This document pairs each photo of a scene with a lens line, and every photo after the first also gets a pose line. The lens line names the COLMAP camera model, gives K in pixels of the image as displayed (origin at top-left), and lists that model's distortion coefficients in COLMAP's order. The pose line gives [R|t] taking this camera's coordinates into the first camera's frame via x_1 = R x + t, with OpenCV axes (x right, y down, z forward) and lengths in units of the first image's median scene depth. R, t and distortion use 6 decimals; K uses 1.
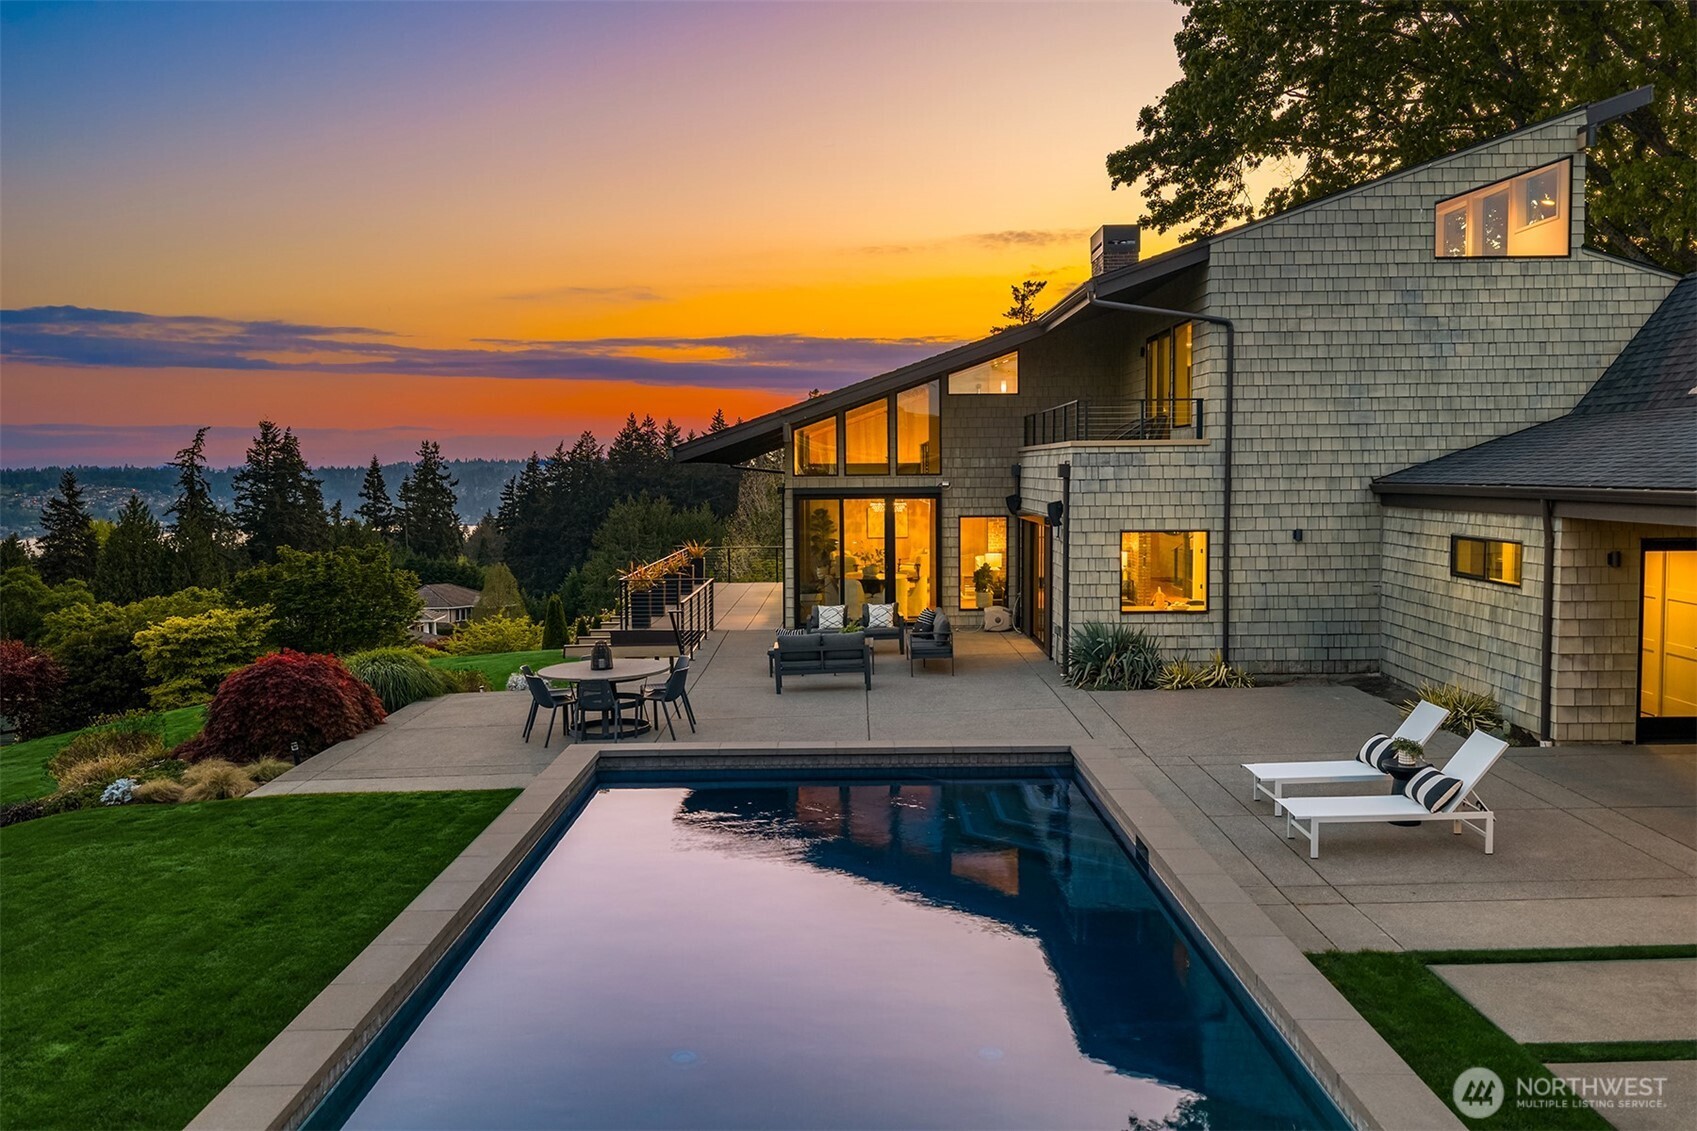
lens RADIAL K [[1422.6, 0, 848.5], [0, 1422.6, 565.5], [0, 0, 1]] dist [0.016776, -0.010488]
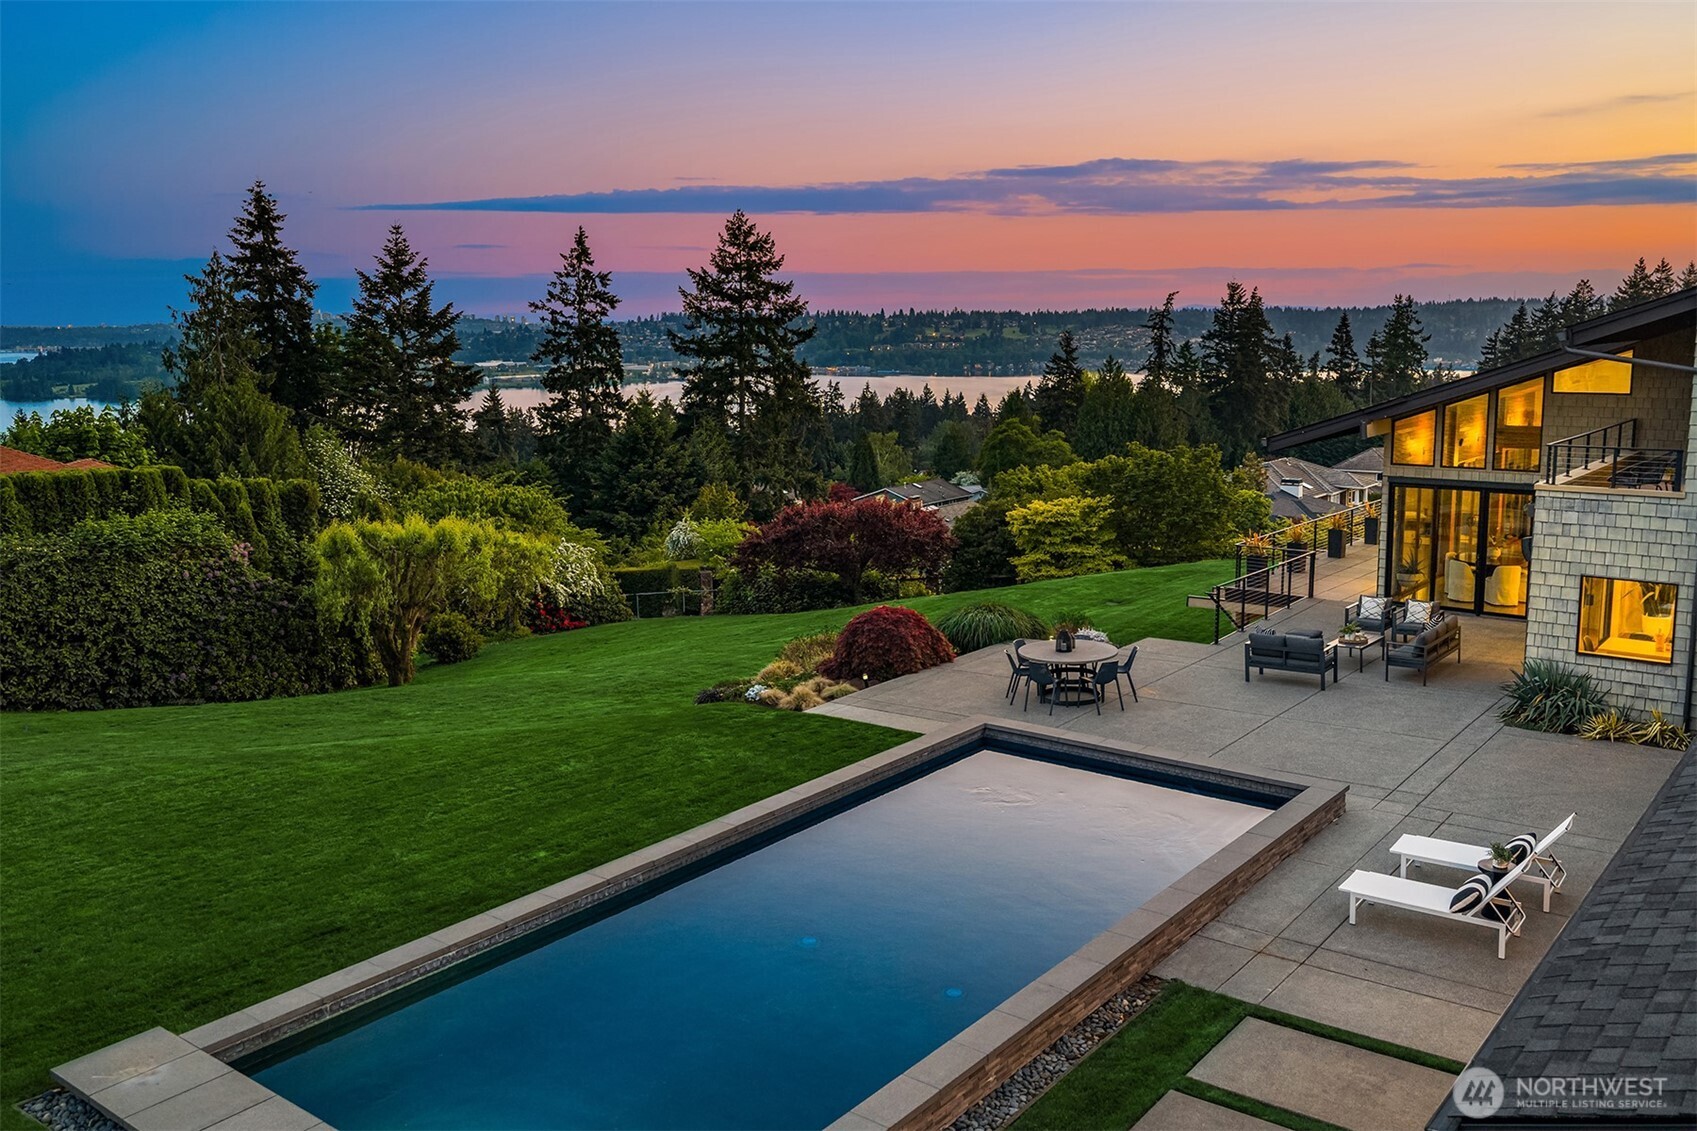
lens RADIAL K [[1422.6, 0, 848.5], [0, 1422.6, 565.5], [0, 0, 1]] dist [0.016776, -0.010488]
pose [[0.785249, 0.101328, -0.610832, 0.146516], [-0.035073, 0.992214, 0.119505, -0.049033], [0.618185, -0.072417, 0.782689, -0.045571]]
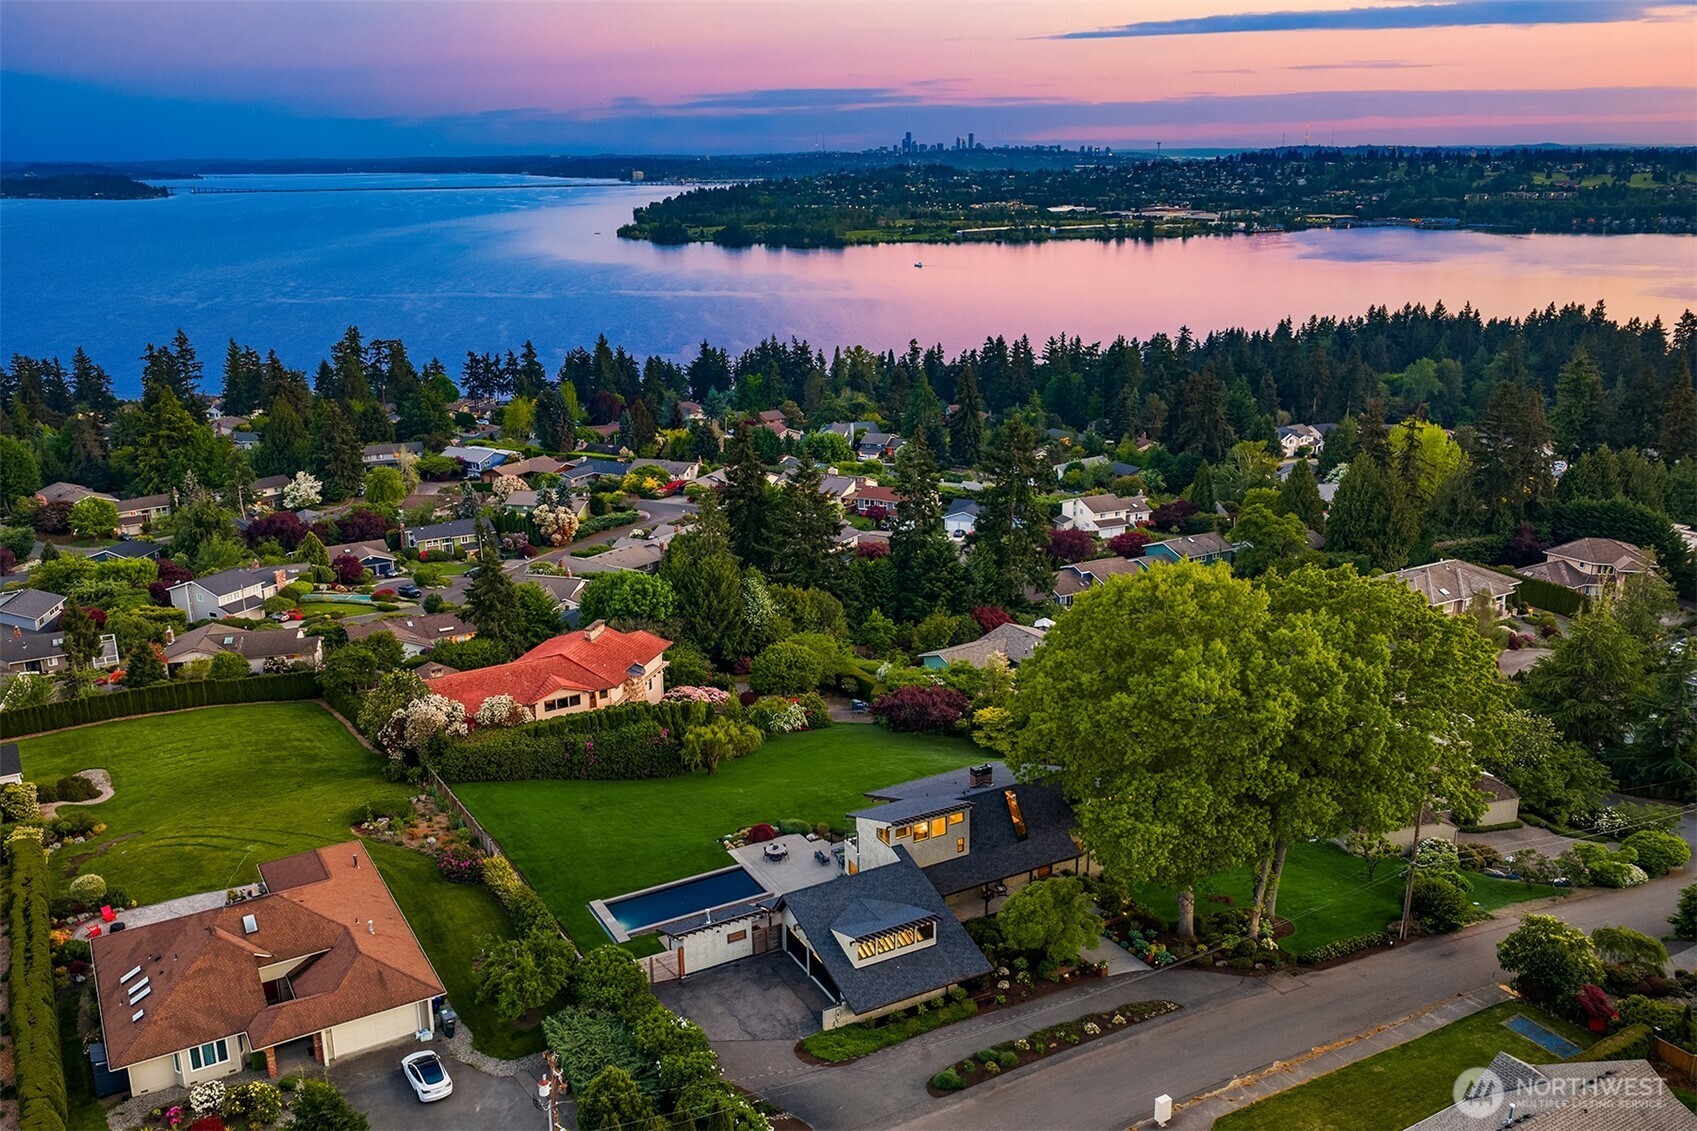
lens RADIAL K [[1422.6, 0, 848.5], [0, 1422.6, 565.5], [0, 0, 1]] dist [0.016776, -0.010488]
pose [[0.481808, 0.249151, -0.840110, 0.435578], [-0.051242, 0.965097, 0.256831, -0.216478], [0.874777, -0.080694, 0.477758, -0.142936]]
